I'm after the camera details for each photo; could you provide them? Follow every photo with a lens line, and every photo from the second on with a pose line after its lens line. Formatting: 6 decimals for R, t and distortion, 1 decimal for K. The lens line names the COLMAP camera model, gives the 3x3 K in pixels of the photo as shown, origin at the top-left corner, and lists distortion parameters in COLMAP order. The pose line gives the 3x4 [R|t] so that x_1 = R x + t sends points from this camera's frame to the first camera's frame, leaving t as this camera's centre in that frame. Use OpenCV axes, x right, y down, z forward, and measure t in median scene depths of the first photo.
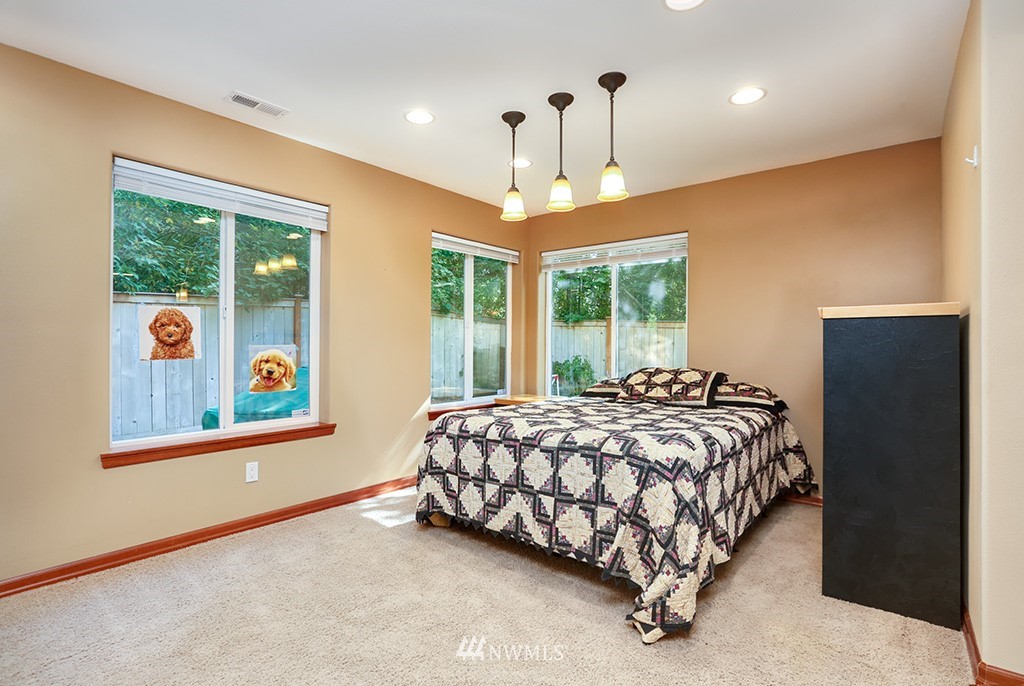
lens RADIAL K [[473.5, 0, 511.8], [0, 473.5, 349.6], [0, 0, 1]] dist [-0.027528, 0.001299]
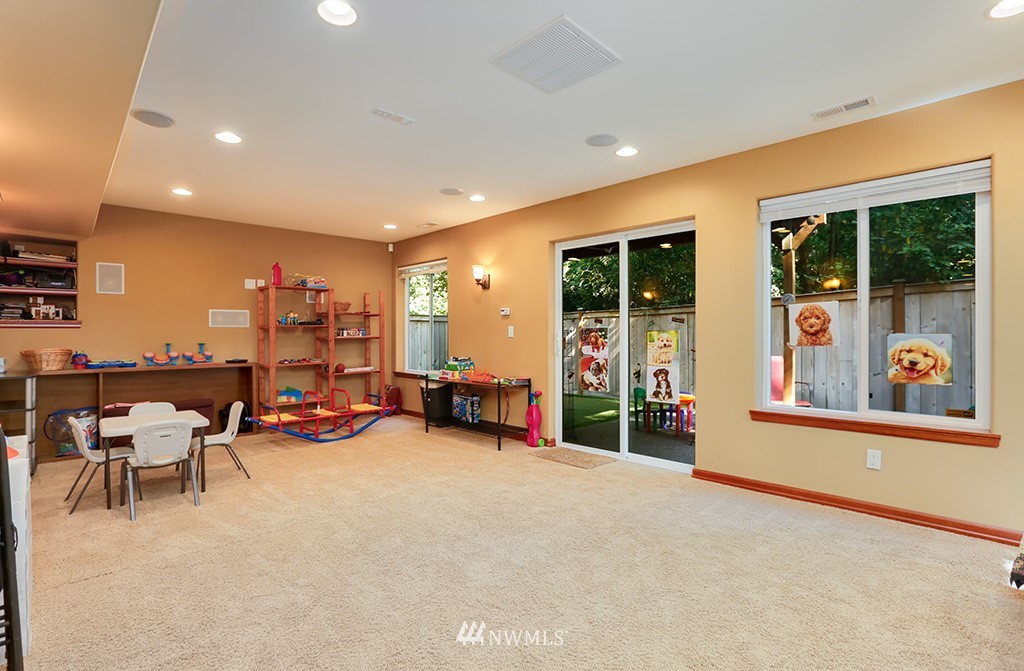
lens RADIAL K [[466.8, 0, 510.8], [0, 466.8, 336.3], [0, 0, 1]] dist [0.000372, -0.000256]
pose [[-0.072235, 0.001299, -0.997387, 0.527363], [-0.007261, 0.999972, 0.001828, -0.001101], [0.997361, 0.007374, -0.072224, 0.298576]]
